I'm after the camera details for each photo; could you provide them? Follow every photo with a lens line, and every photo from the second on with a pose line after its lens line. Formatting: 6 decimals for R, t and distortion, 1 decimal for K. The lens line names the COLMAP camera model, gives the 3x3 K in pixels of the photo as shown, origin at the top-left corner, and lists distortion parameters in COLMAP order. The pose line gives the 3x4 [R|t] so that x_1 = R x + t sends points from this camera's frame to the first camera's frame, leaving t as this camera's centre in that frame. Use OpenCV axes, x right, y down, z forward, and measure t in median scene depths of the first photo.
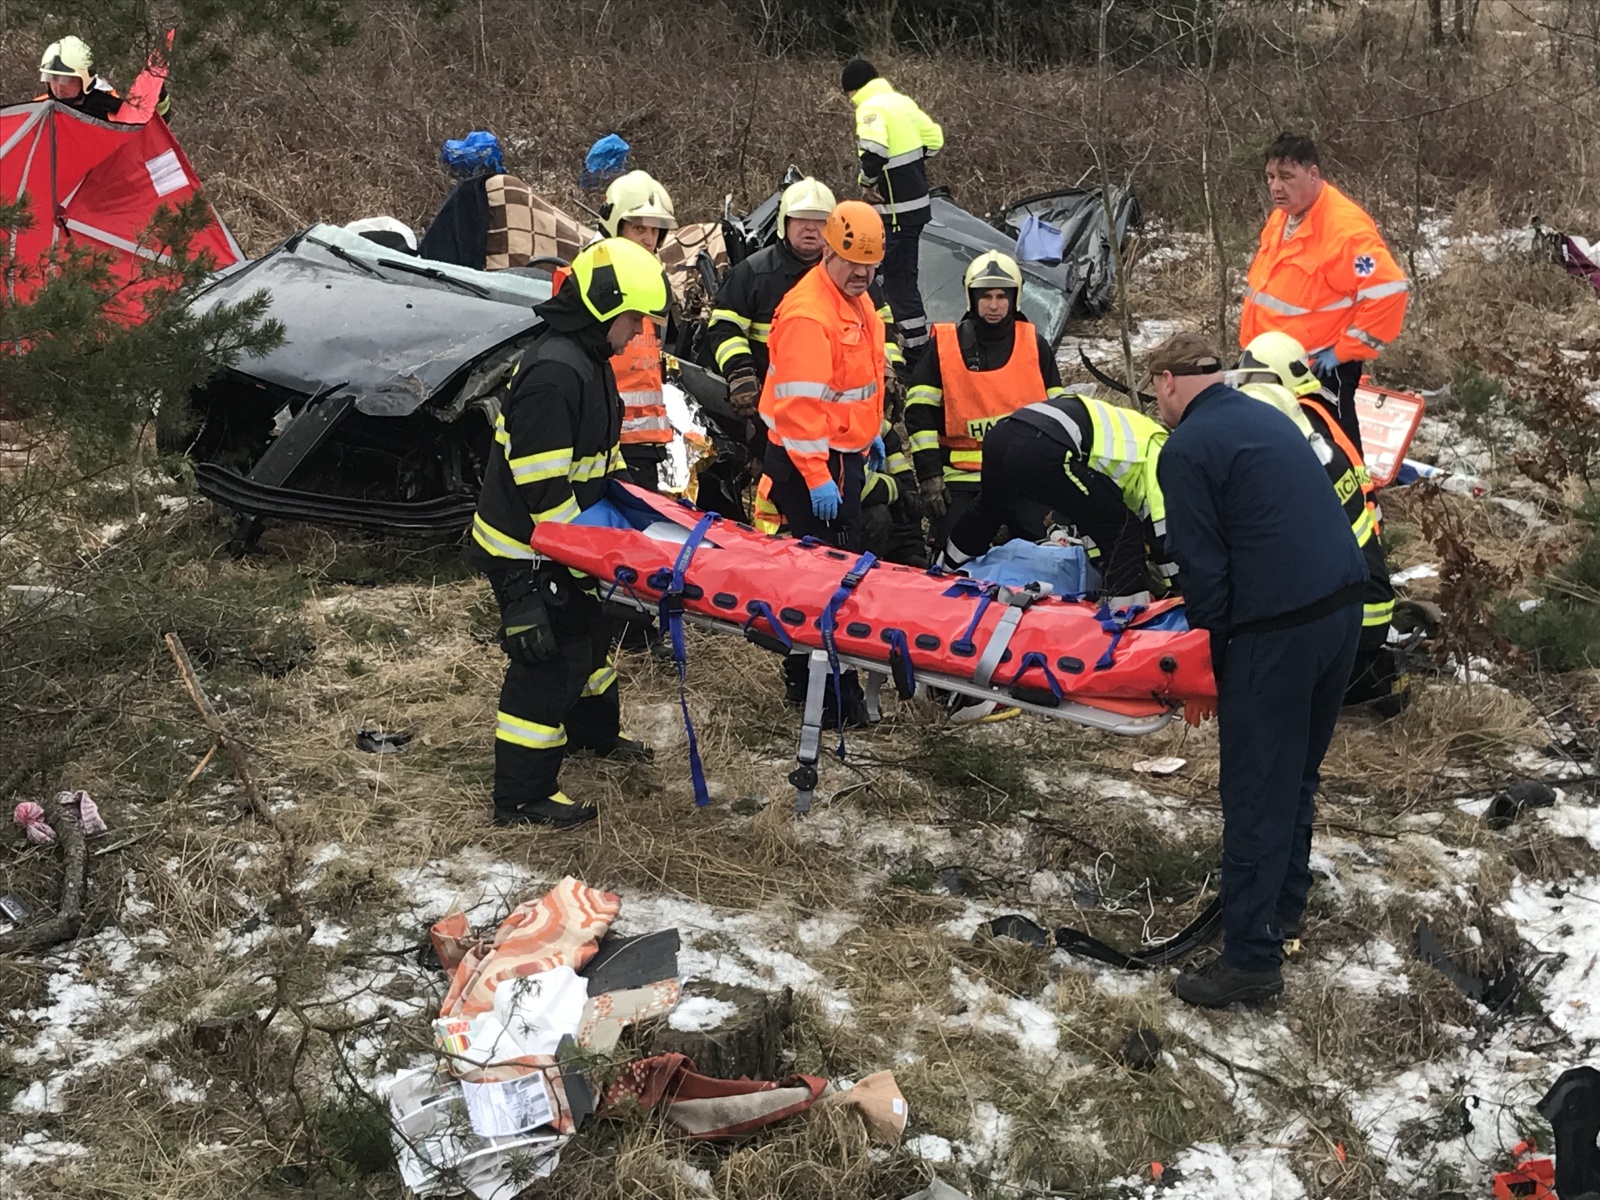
lens RADIAL K [[2727.2, 0, 800.0], [0, 2727.2, 600.0], [0, 0, 1]] dist [0.118408, -0.377278]
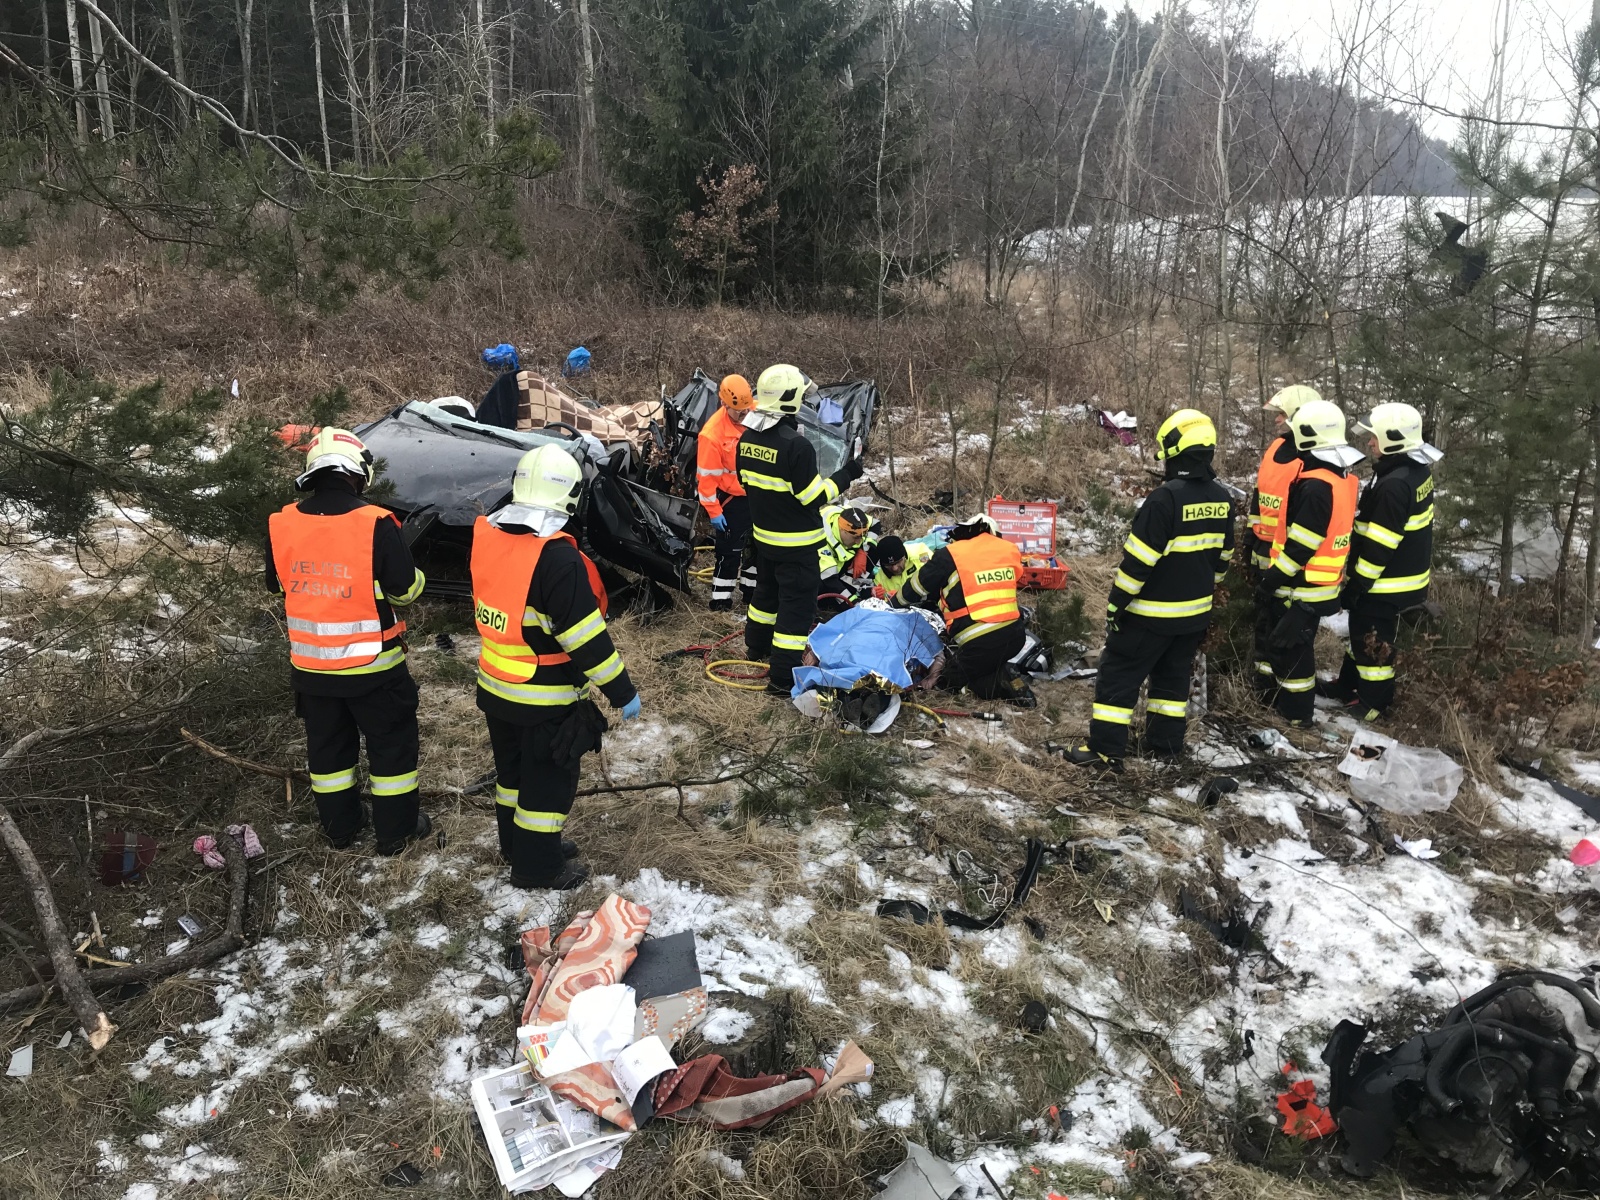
lens RADIAL K [[1310.0, 0, 800.0], [0, 1310.0, 600.0], [0, 0, 1]] dist [0.008803, 0.015583]
pose [[0.993248, -0.006334, 0.115841, -0.064211], [0.003895, 0.999766, 0.021265, -0.057283], [-0.115948, -0.020670, 0.993040, 0.331236]]
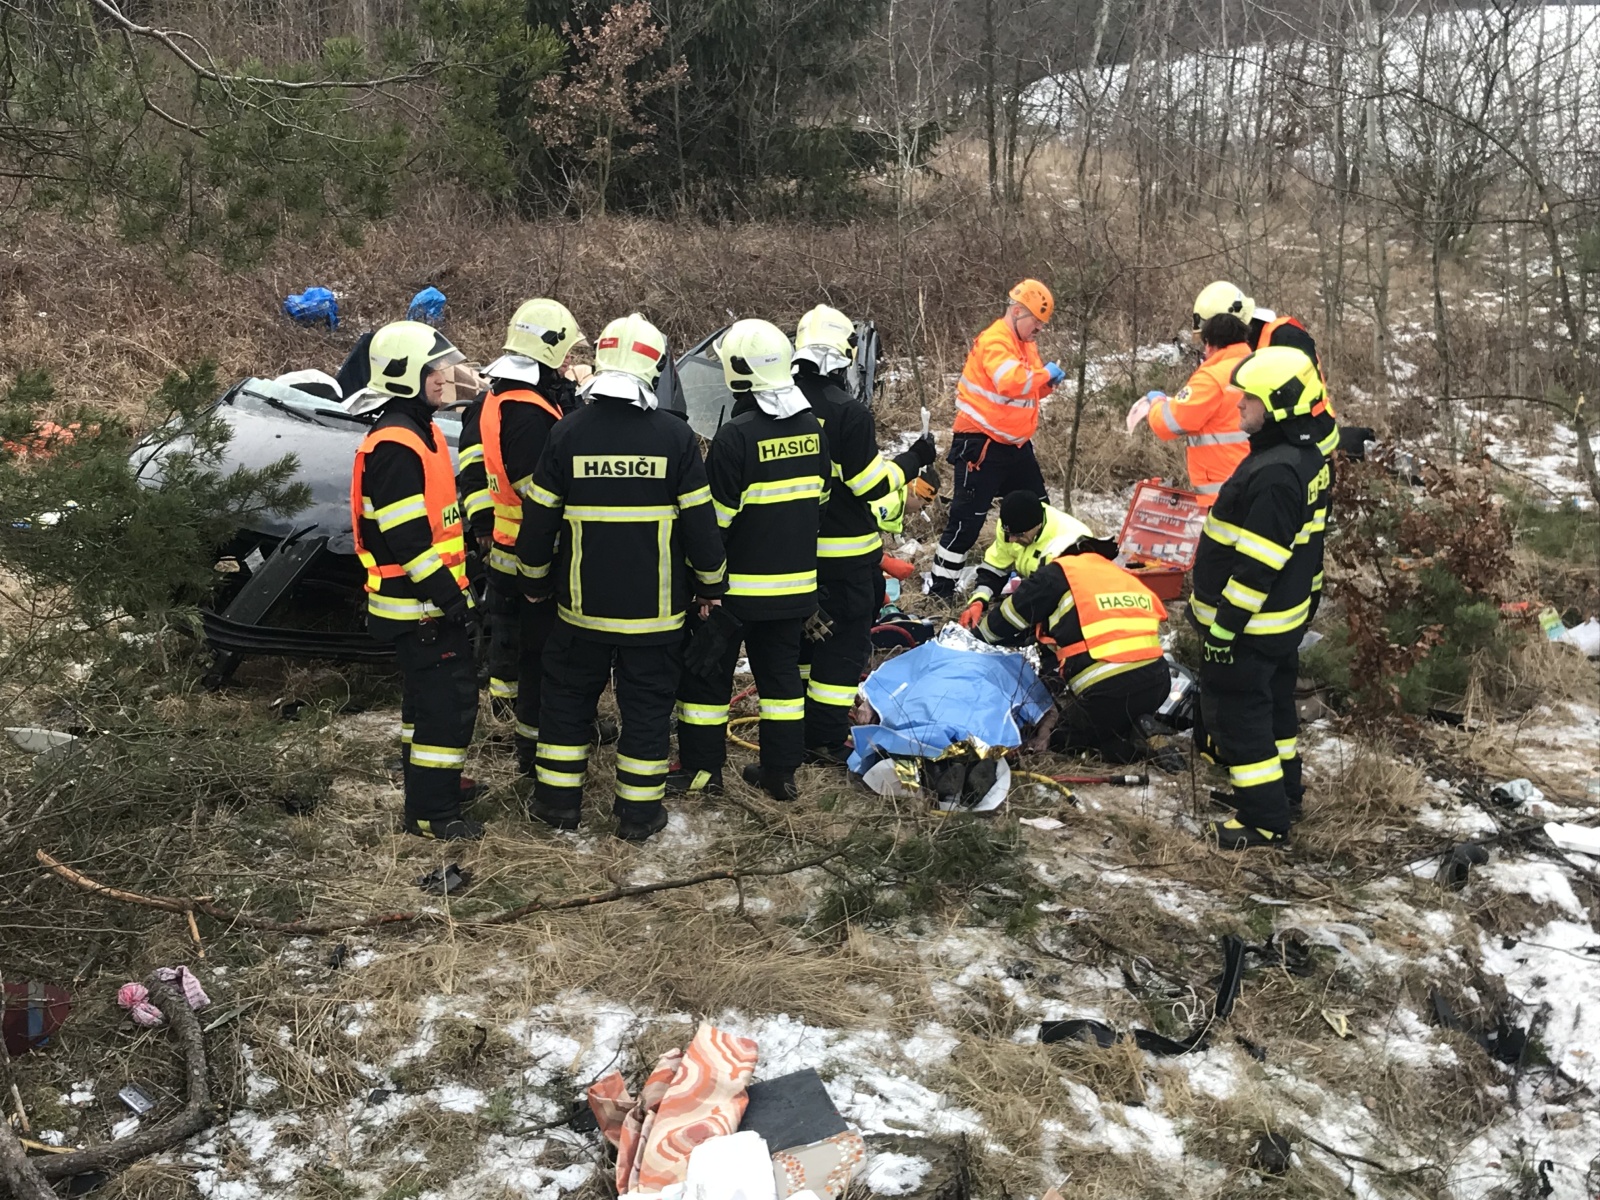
lens RADIAL K [[2070.6, 0, 800.0], [0, 2070.6, 600.0], [0, 0, 1]] dist [0.028735, -0.050352]
pose [[0.984190, -0.048778, 0.170265, -0.167840], [0.050902, 0.998671, -0.008130, -0.047625], [-0.169642, 0.016668, 0.985365, 0.221461]]
